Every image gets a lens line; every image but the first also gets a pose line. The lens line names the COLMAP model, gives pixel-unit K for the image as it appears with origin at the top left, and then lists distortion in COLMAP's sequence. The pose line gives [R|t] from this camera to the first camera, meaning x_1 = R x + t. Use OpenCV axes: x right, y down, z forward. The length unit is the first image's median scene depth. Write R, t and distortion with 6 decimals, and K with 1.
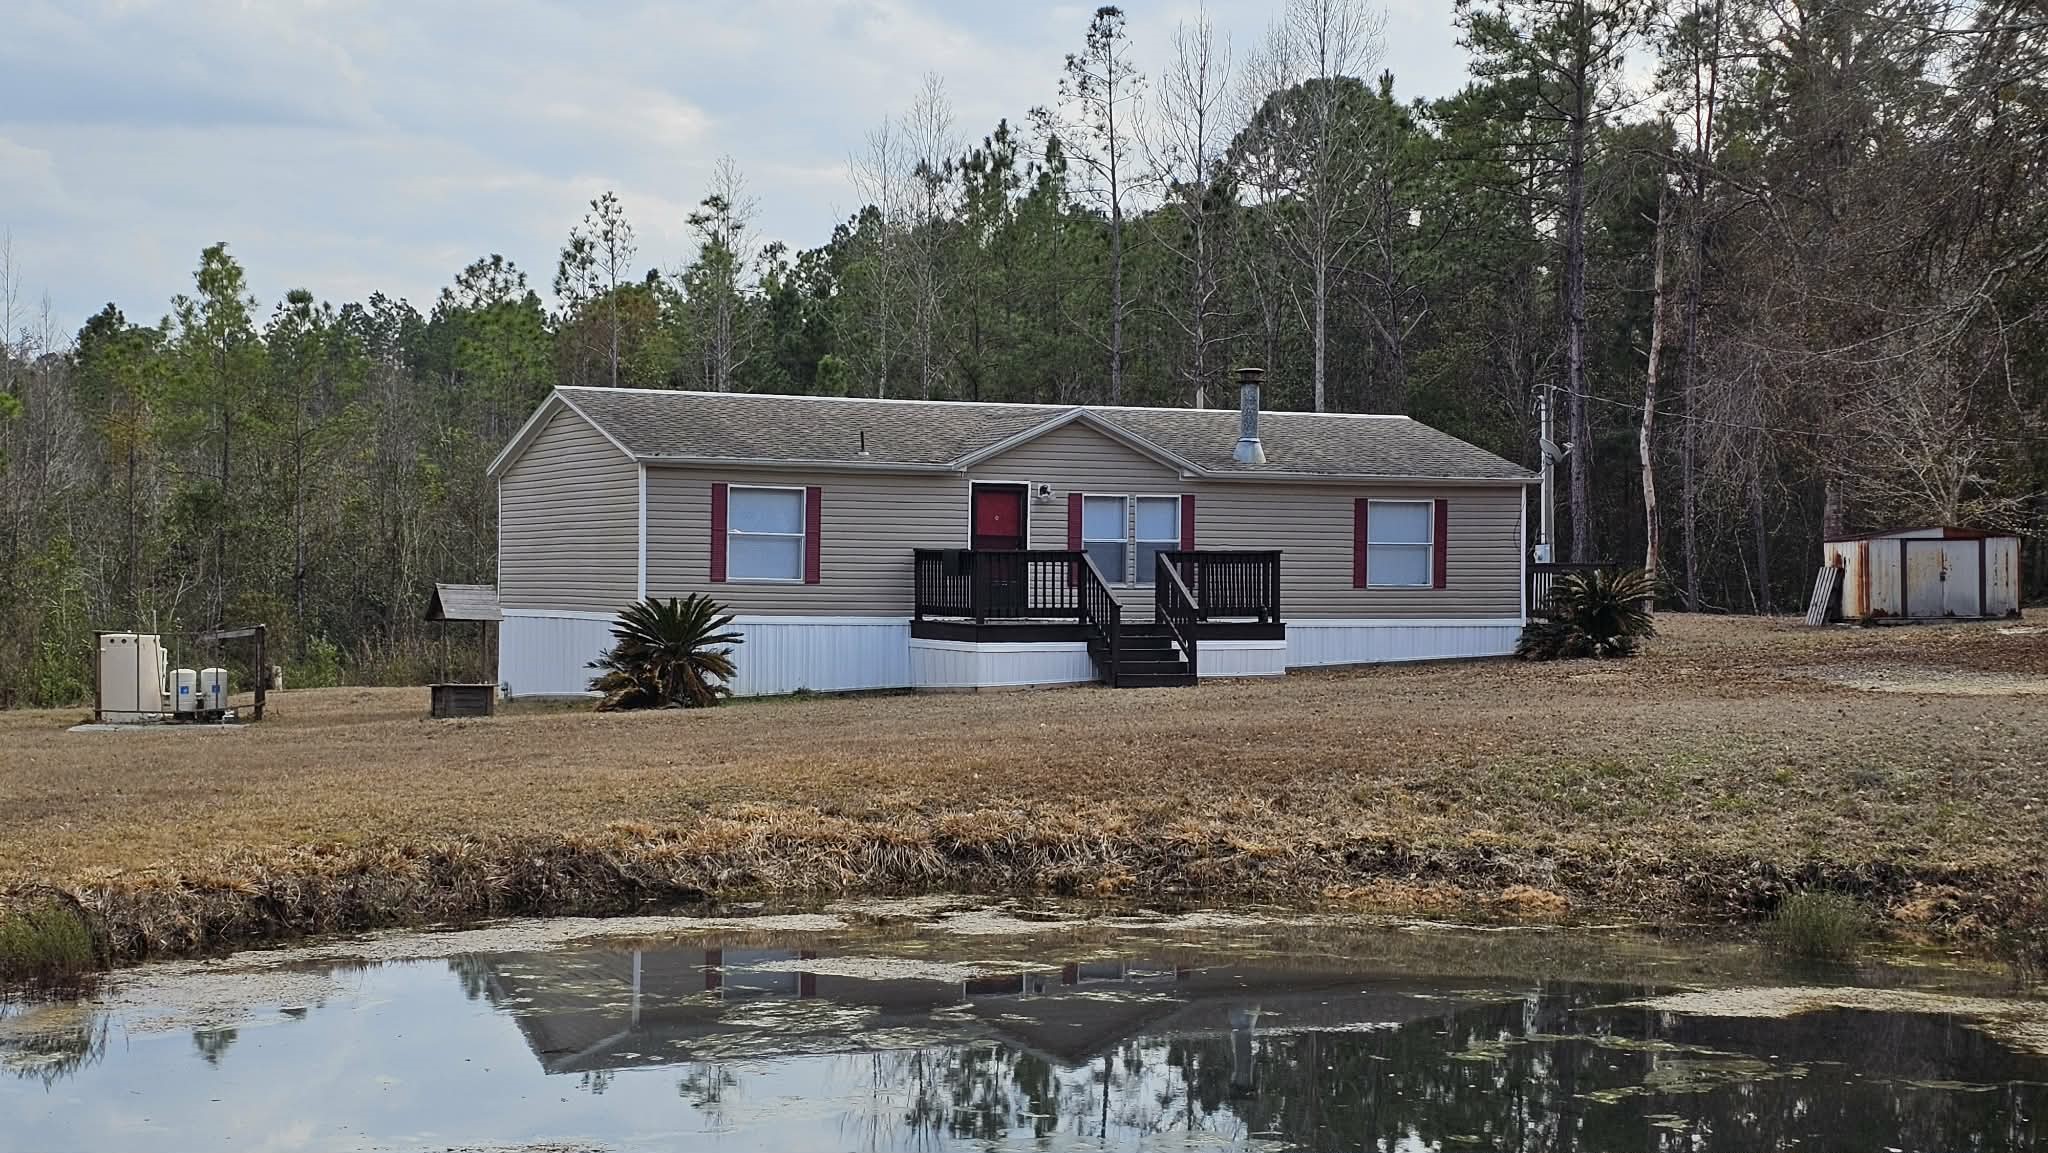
lens RADIAL K [[3192.0, 0, 1029.7], [0, 3192.0, 593.9], [0, 0, 1]] dist [0.184615, 0.000000]
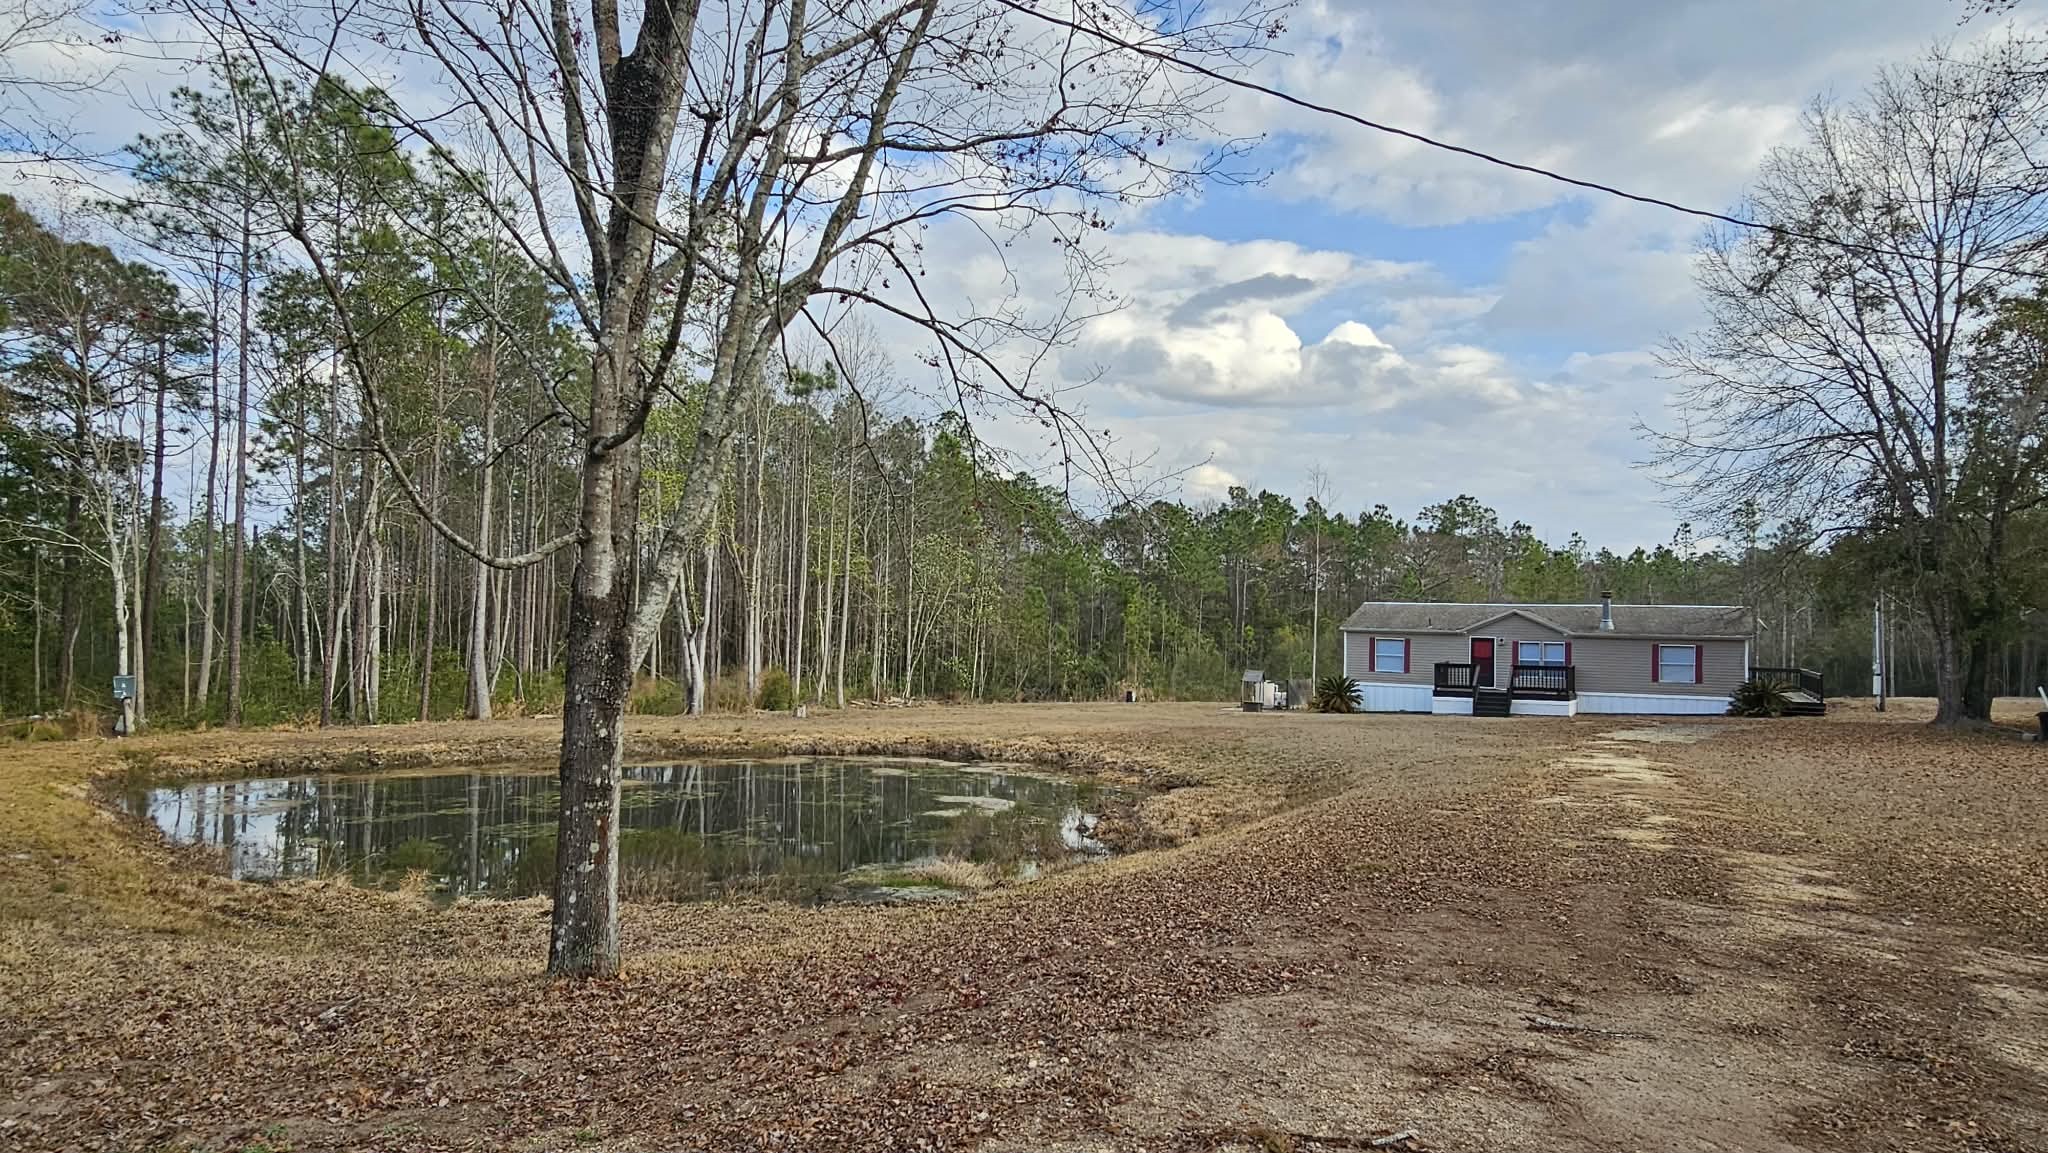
lens RADIAL K [[1243.1, 0, 1015.4], [0, 1243.1, 573.5], [0, 0, 1]] dist [0.003398, 0.000679]
pose [[0.597795, -0.029487, -0.801107, 0.568114], [-0.018148, 0.998569, -0.050297, -0.027487], [0.801444, 0.044606, 0.596405, 0.052054]]
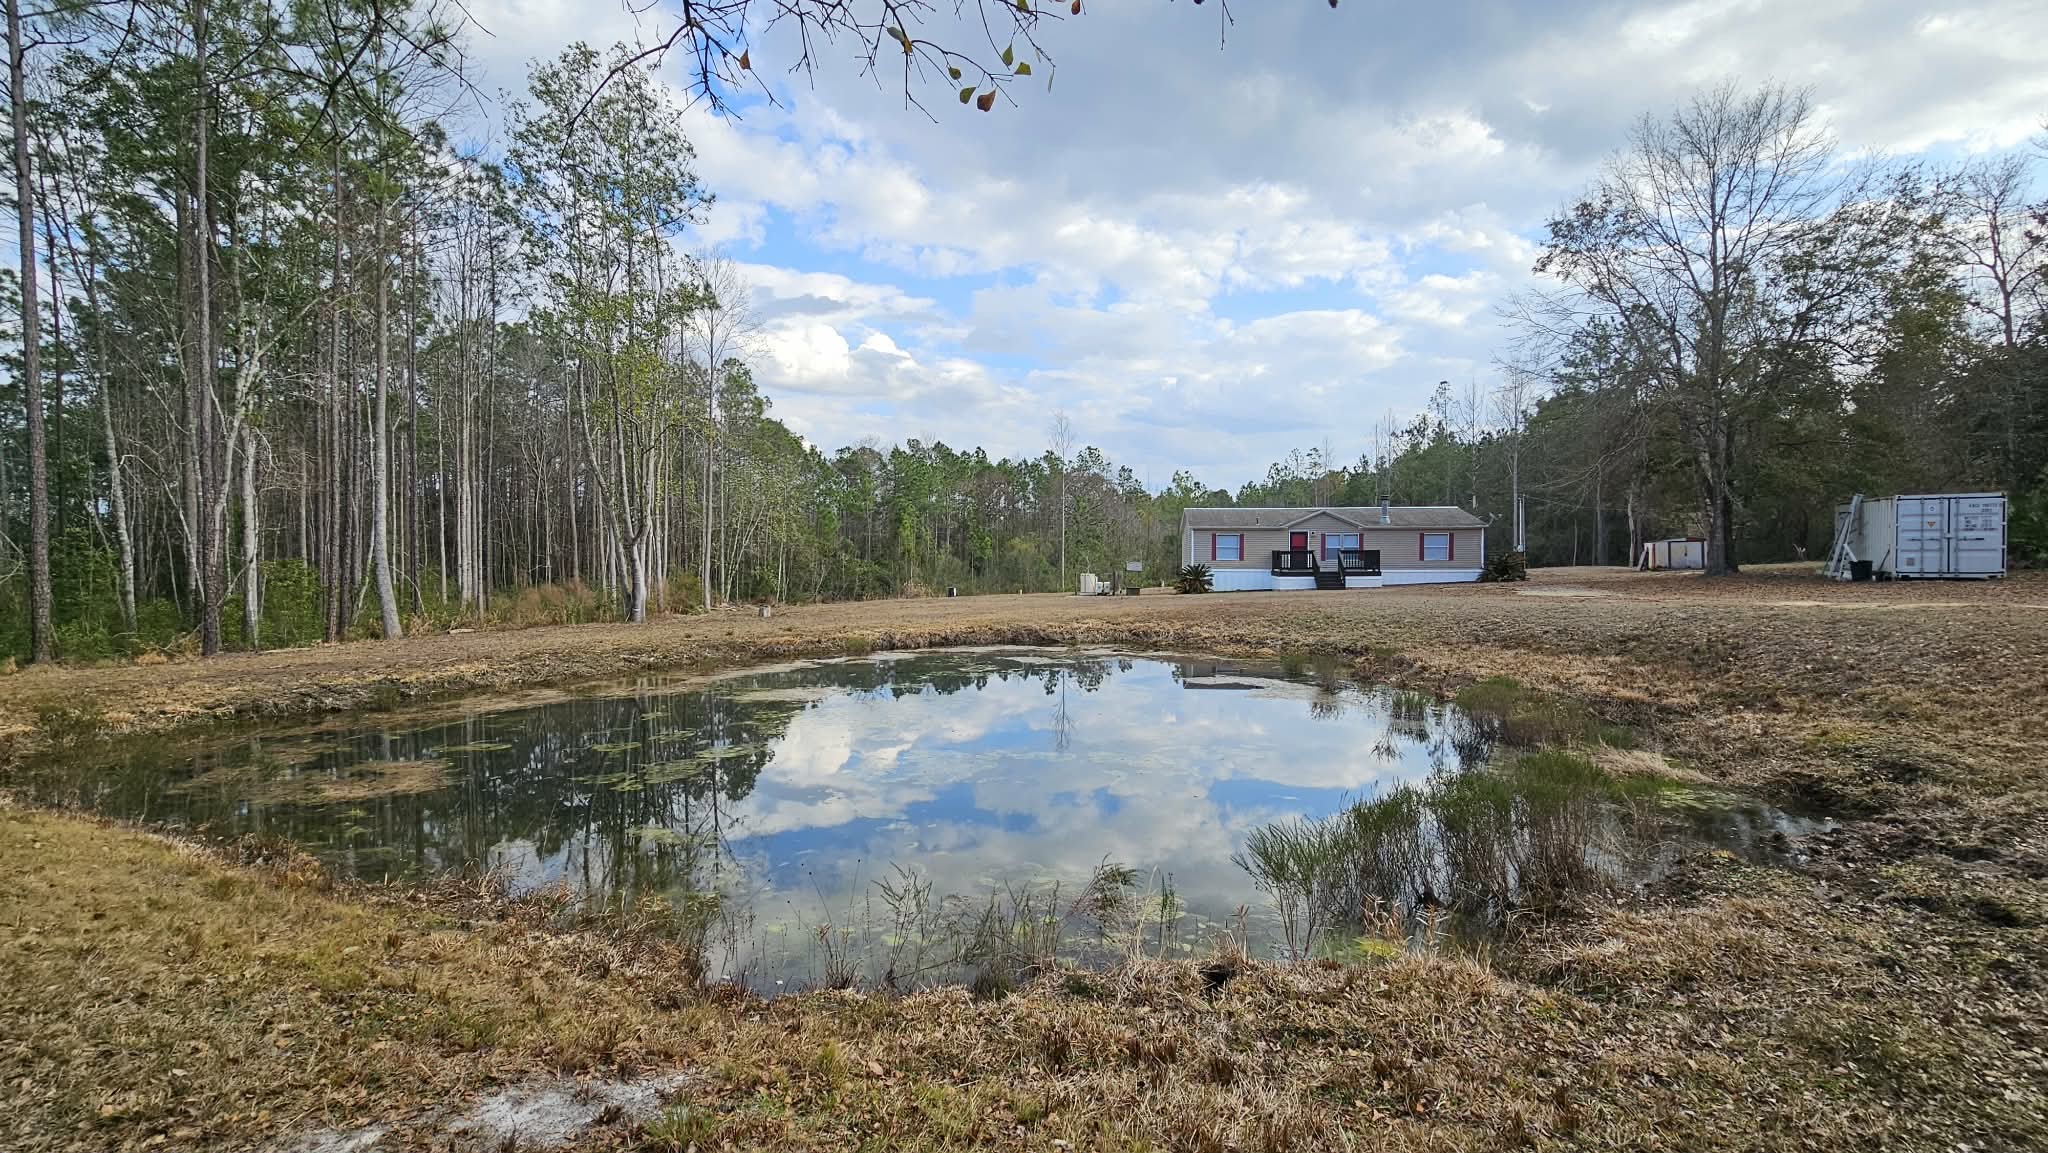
lens RADIAL K [[870.4, 0, 1009.9], [0, 870.4, 567.8], [0, 0, 1]] dist [-0.003961, 0.001776]
pose [[0.854068, -0.001398, -0.520160, 0.207857], [0.006973, 0.999937, 0.008761, -0.005040], [0.520115, -0.011110, 0.854024, 0.008703]]
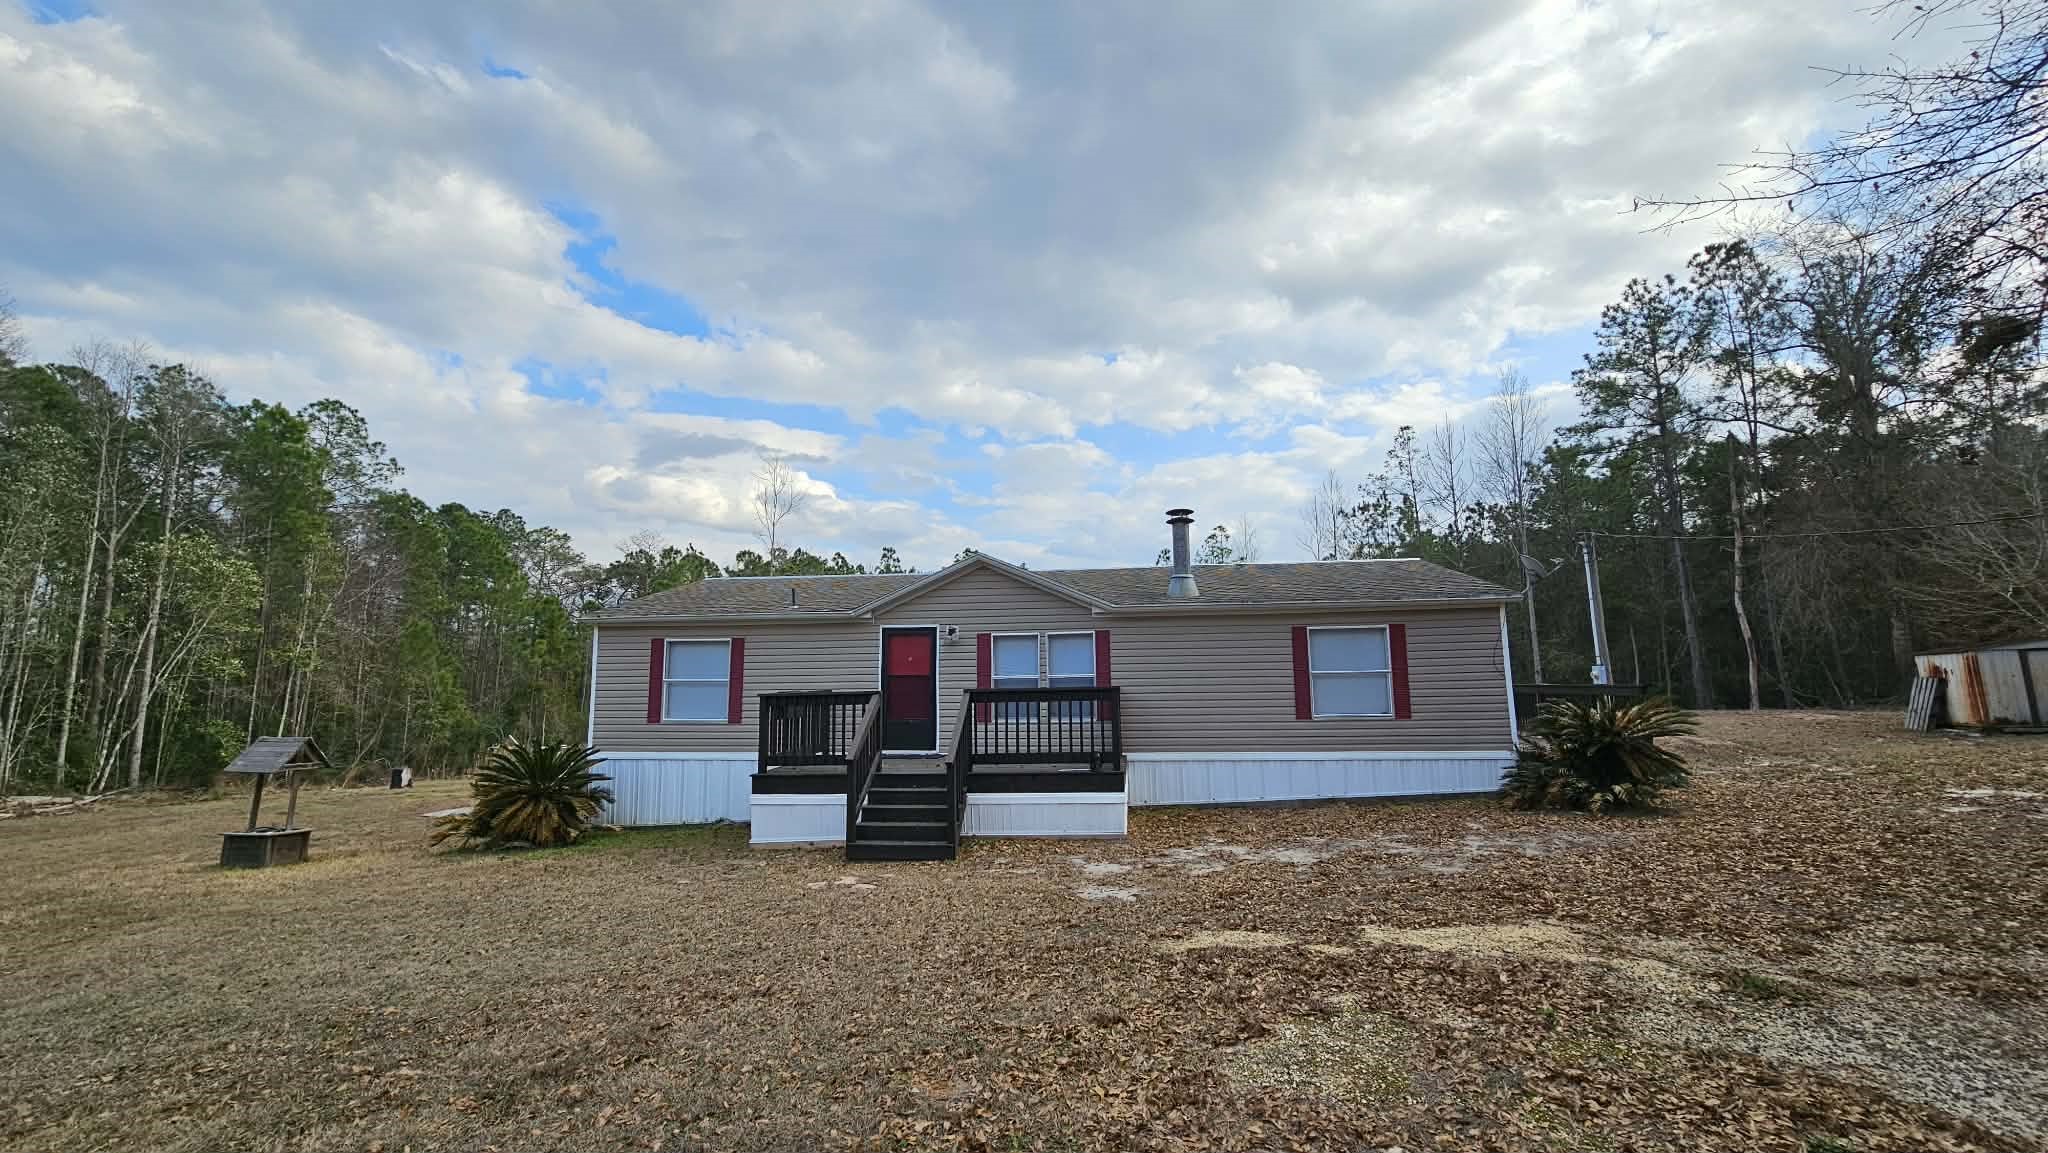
lens RADIAL K [[837.3, 0, 1023.0], [0, 837.3, 567.0], [0, 0, 1]] dist [0.001967, 0.000013]
pose [[0.856173, -0.089979, -0.508794, 0.163836], [0.017887, 0.989291, -0.144855, -0.012207], [0.516379, 0.114920, 0.848614, 0.735152]]
